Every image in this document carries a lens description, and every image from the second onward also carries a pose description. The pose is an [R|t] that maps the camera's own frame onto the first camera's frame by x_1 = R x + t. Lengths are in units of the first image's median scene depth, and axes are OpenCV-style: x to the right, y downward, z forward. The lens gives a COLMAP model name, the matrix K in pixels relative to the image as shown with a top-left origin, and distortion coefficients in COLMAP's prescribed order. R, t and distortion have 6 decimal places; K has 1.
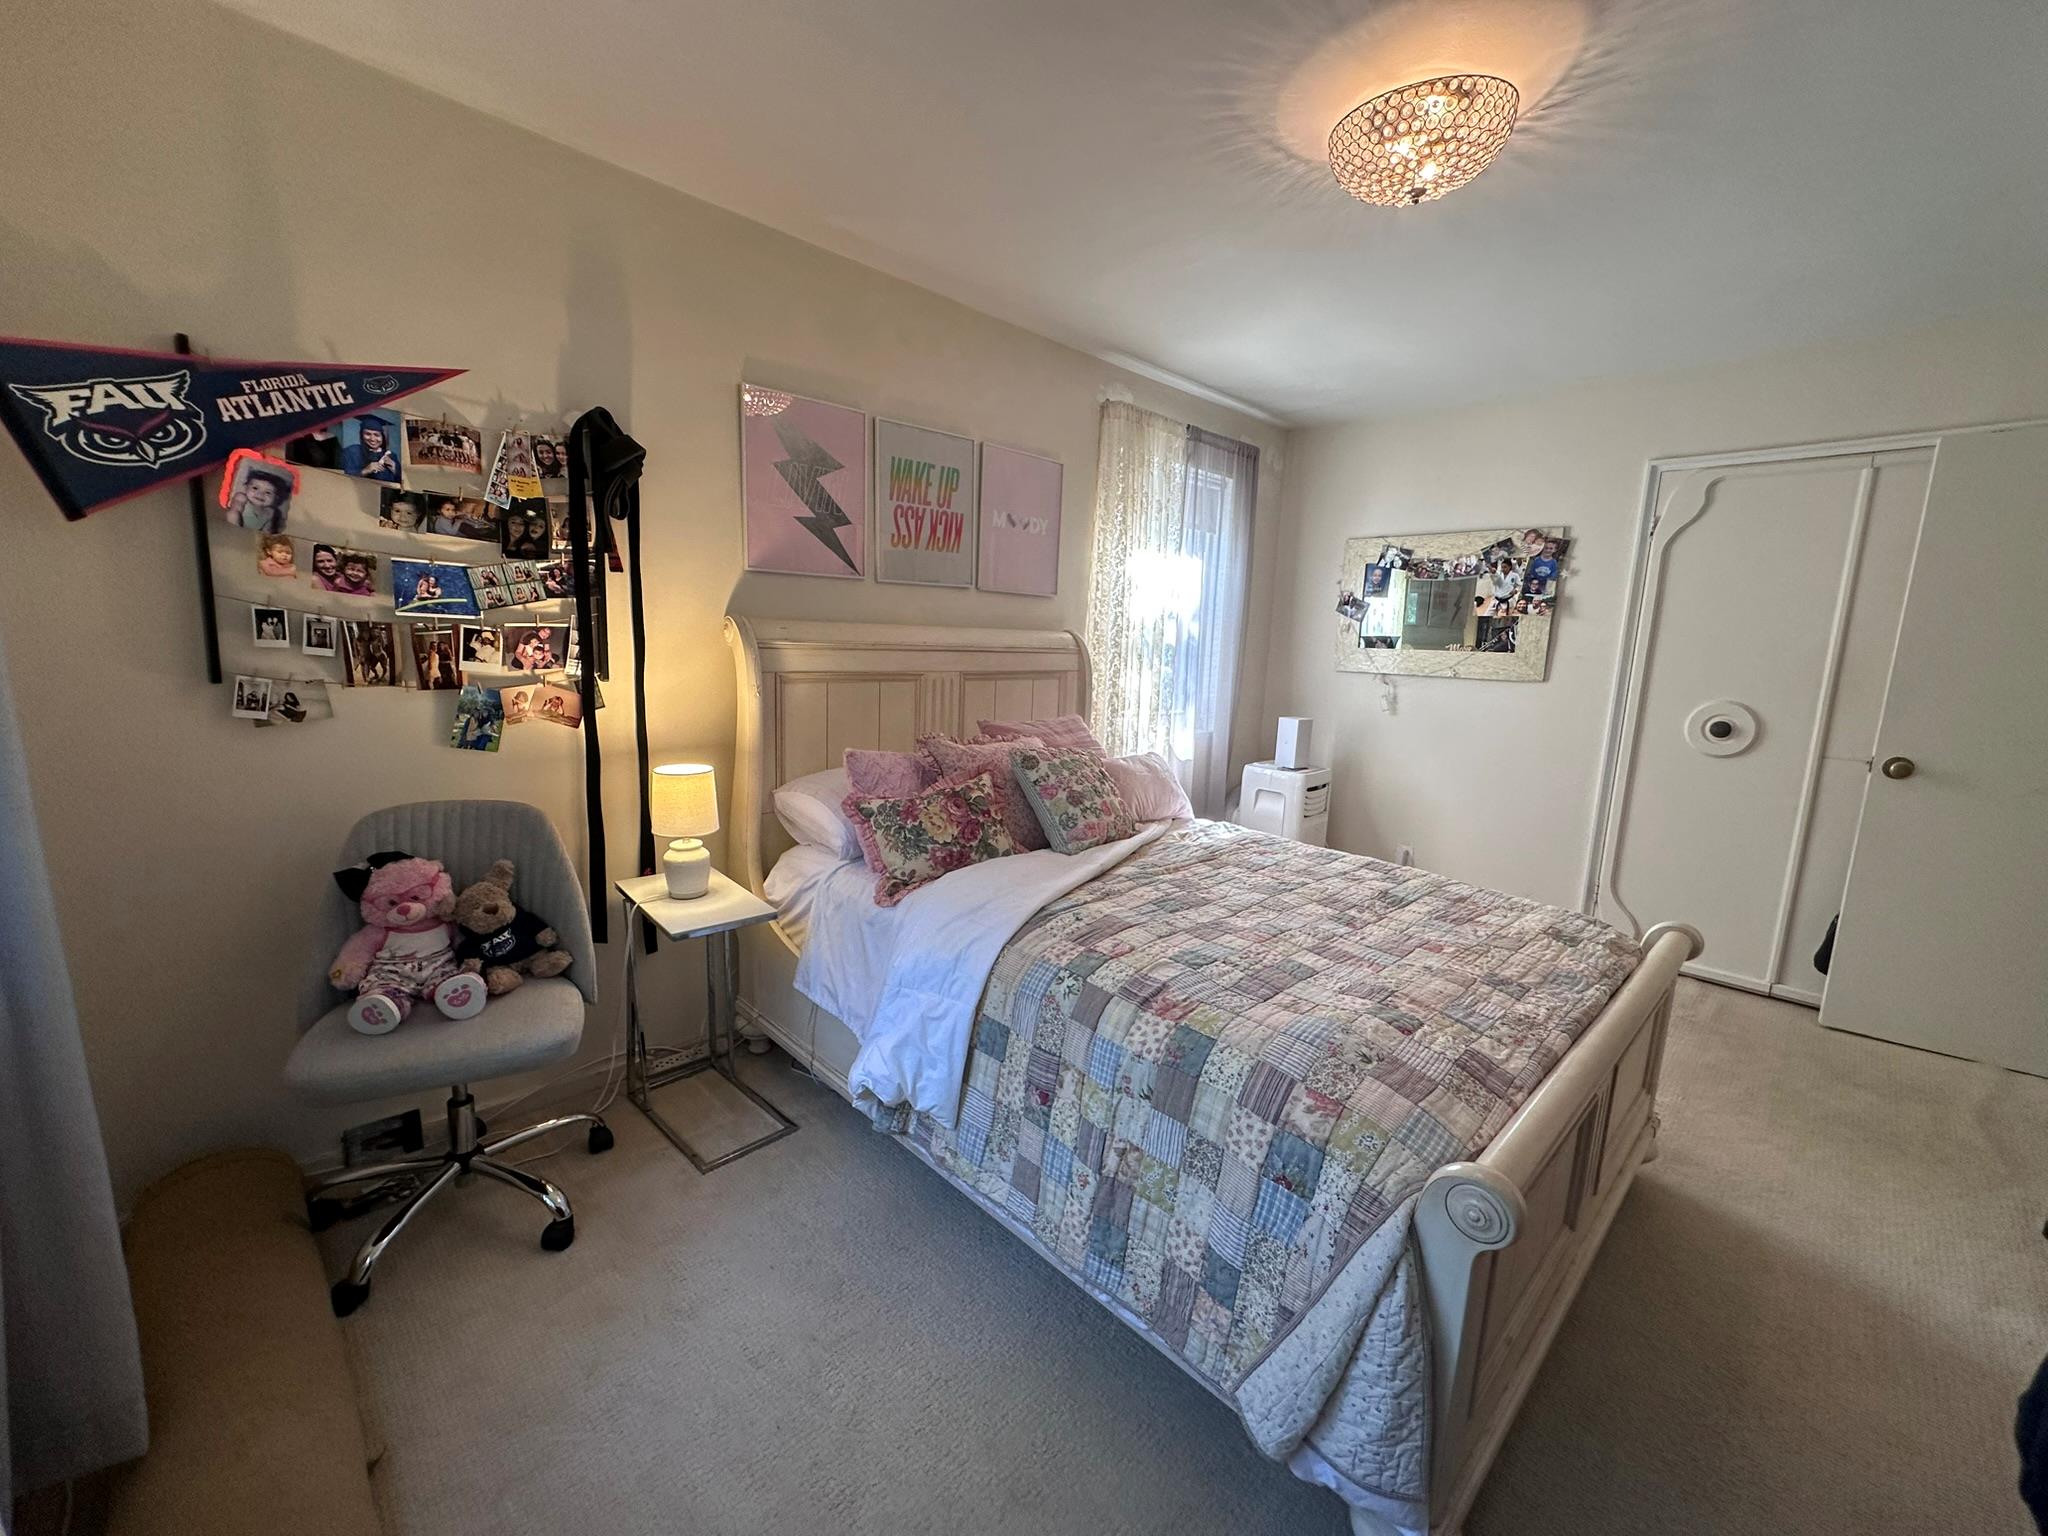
lens RADIAL K [[822.3, 0, 1023.3], [0, 822.3, 770.3], [0, 0, 1]] dist [-0.003846, 0.000950]
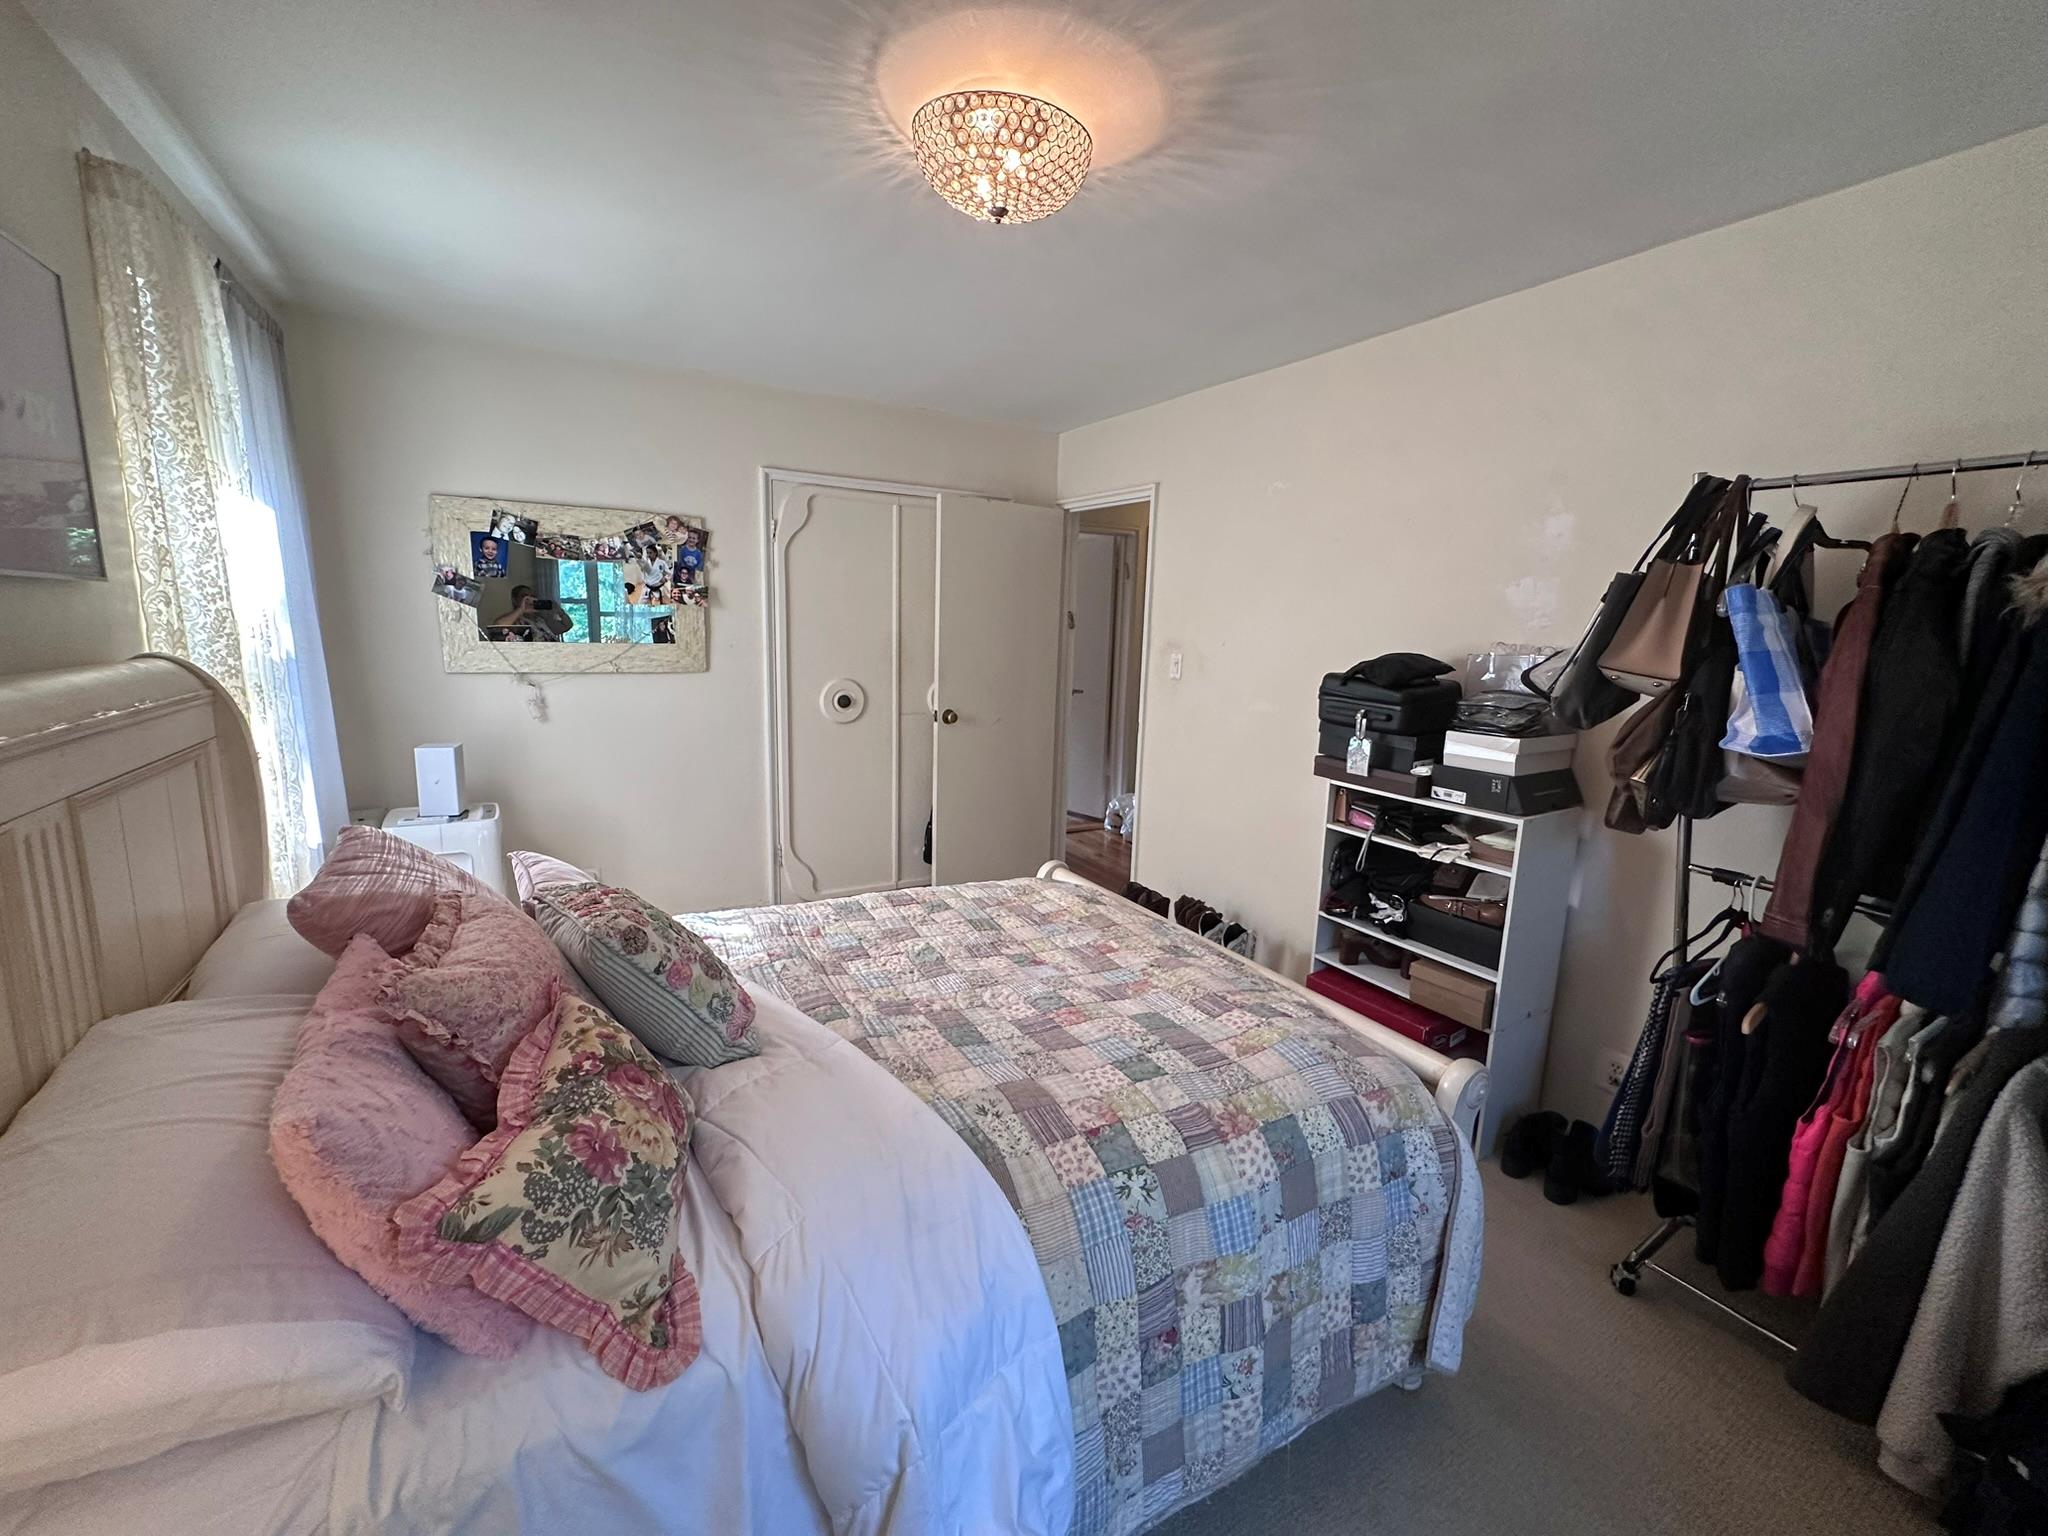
lens RADIAL K [[822.3, 0, 1023.3], [0, 822.3, 770.3], [0, 0, 1]] dist [-0.003846, 0.000950]
pose [[0.234711, -0.198068, 0.951672, -0.441155], [0.132236, 0.976426, 0.170607, -0.184143], [-0.963029, 0.085802, 0.255370, 0.628669]]
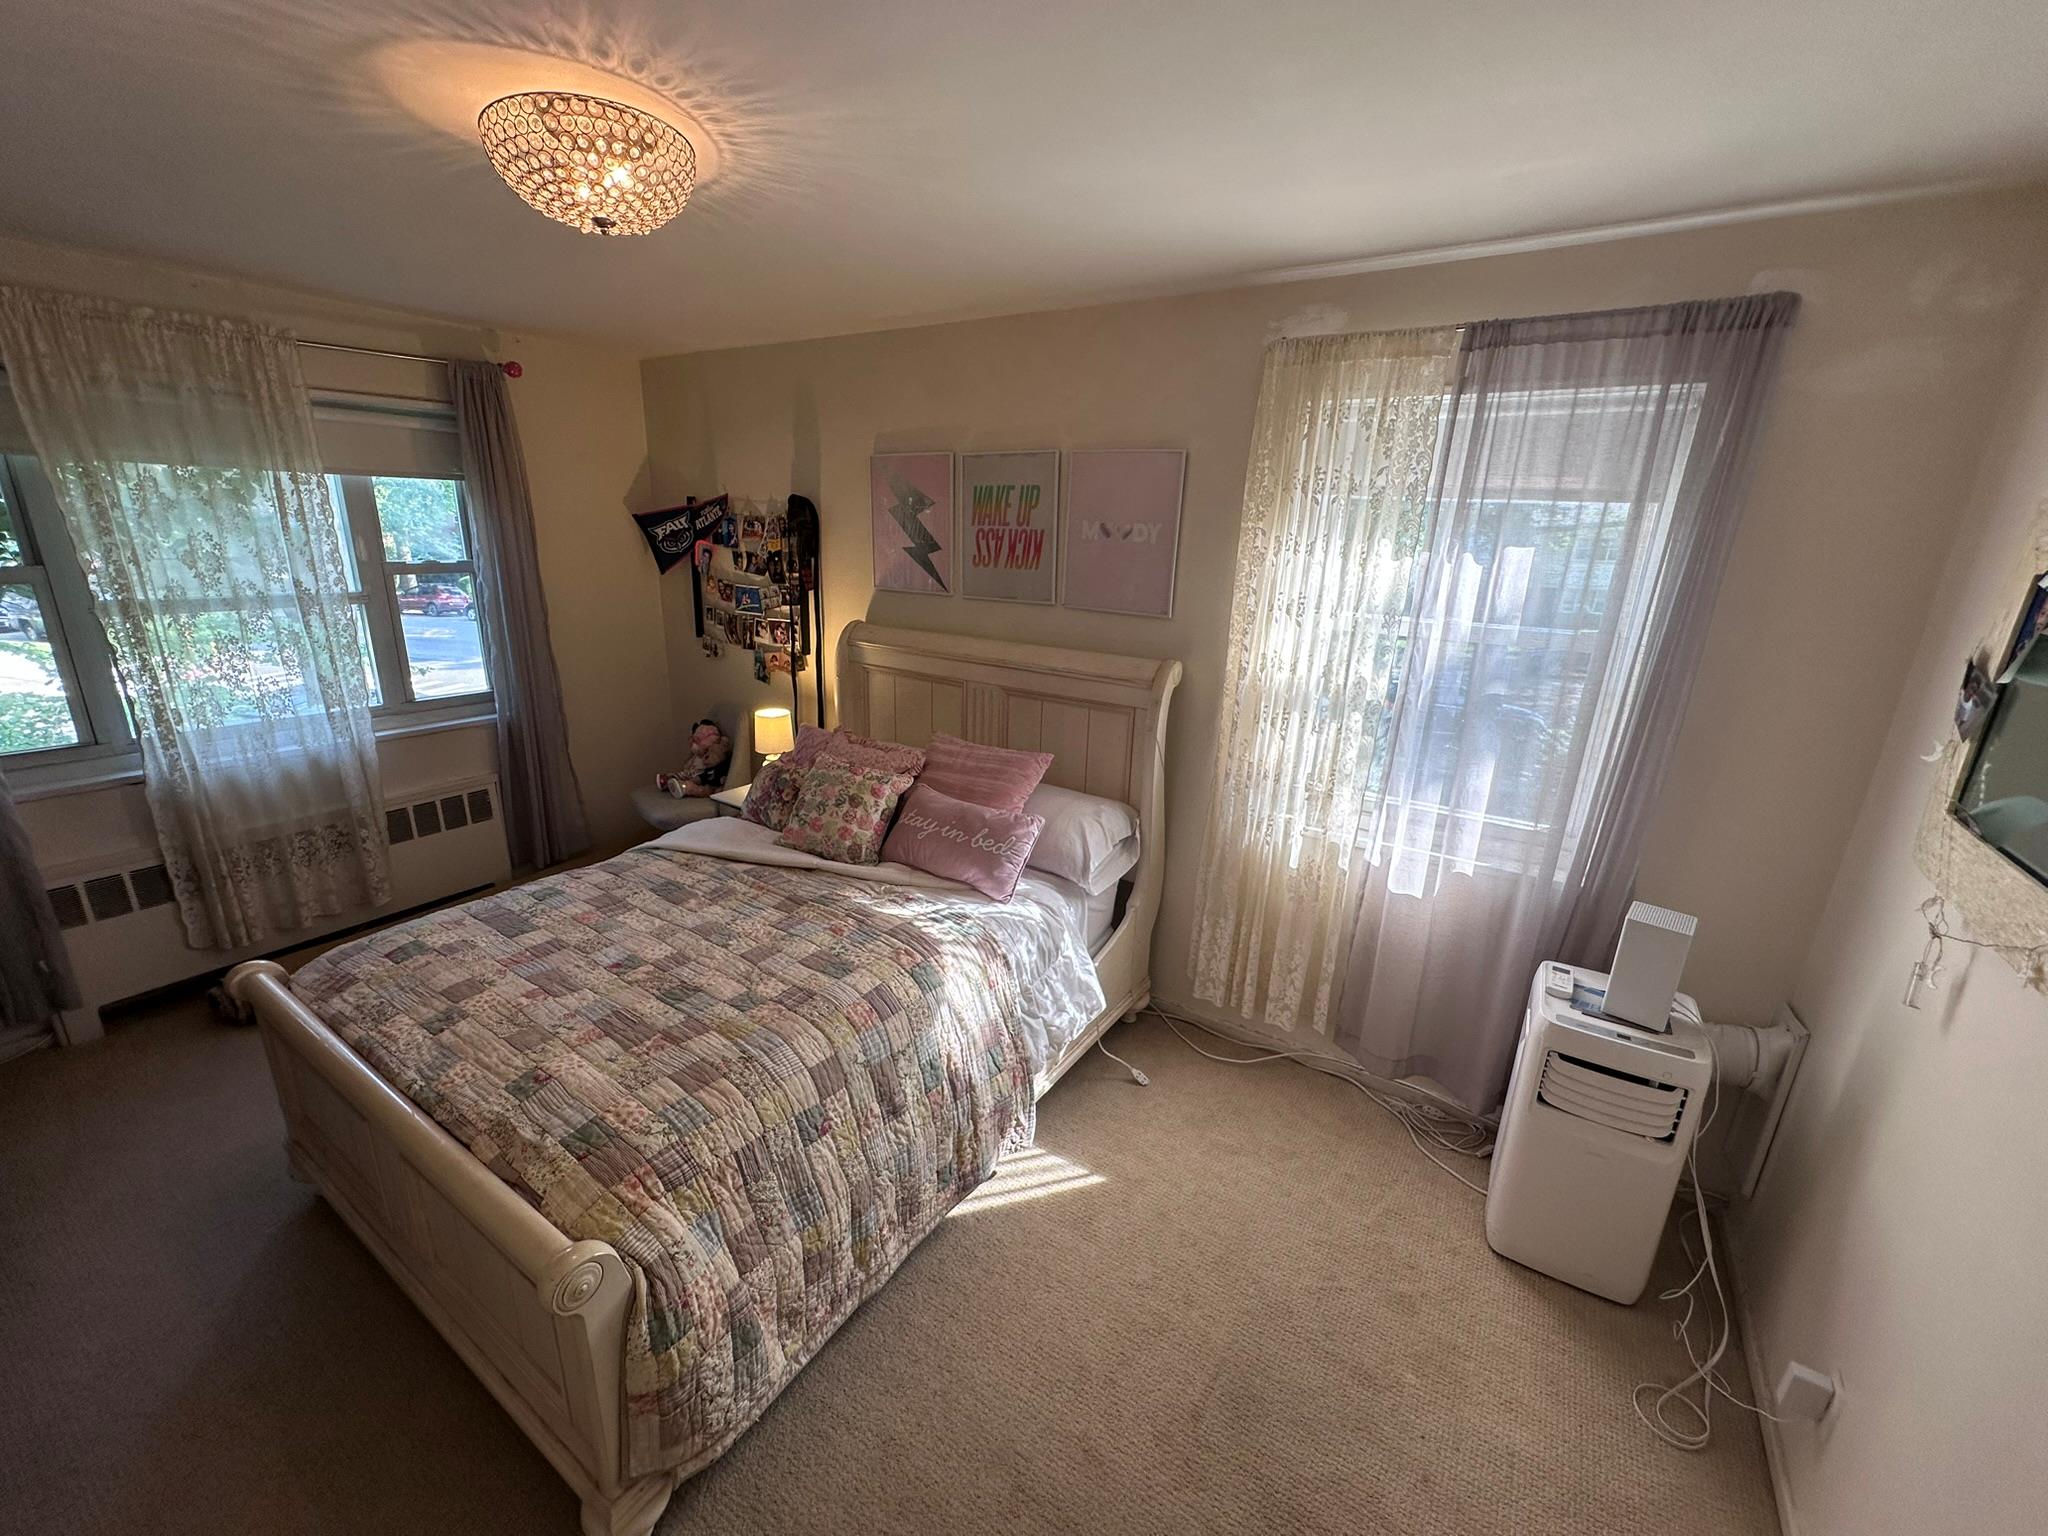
lens RADIAL K [[822.3, 0, 1023.3], [0, 822.3, 770.3], [0, 0, 1]] dist [-0.003846, 0.000950]
pose [[0.220632, 0.256112, -0.941131, 1.249260], [-0.182640, 0.958690, 0.218074, -0.332630], [0.958104, 0.123775, 0.258294, 1.024202]]
